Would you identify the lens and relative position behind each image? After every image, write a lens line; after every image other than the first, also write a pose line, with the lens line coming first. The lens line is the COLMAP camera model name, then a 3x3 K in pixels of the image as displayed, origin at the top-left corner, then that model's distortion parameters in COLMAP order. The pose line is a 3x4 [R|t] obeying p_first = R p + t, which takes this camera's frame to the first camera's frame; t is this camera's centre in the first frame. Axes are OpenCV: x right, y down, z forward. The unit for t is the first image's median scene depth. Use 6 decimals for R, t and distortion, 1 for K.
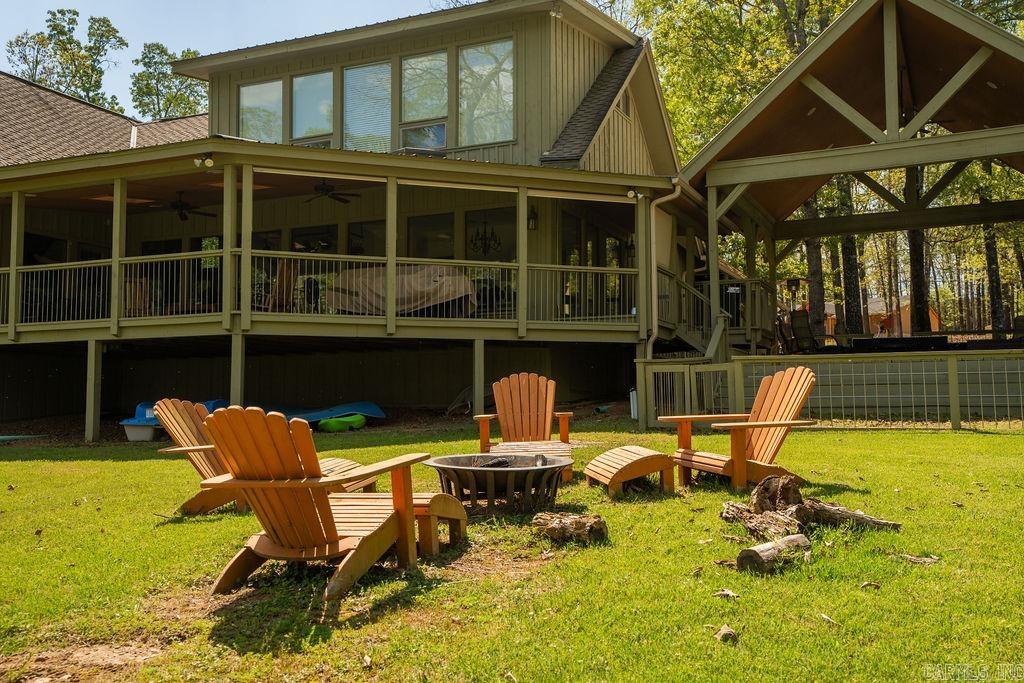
lens RADIAL K [[1093.0, 0, 512.0], [0, 1093.0, 341.5], [0, 0, 1]] dist [0.056418, 0.029323]
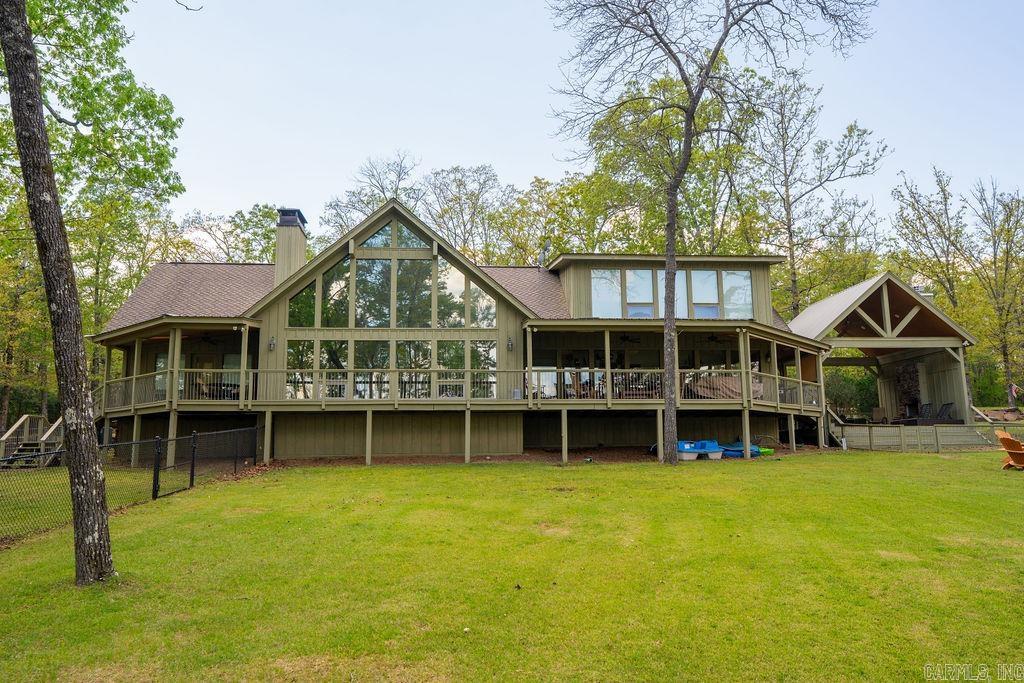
lens RADIAL K [[786.0, 0, 512.0], [0, 786.0, 341.5], [0, 0, 1]] dist [0.029247, -0.006193]
pose [[0.873149, 0.076966, 0.481340, -1.220579], [-0.033193, 0.994552, -0.098817, 0.026900], [-0.486323, 0.070305, 0.870946, -0.115114]]
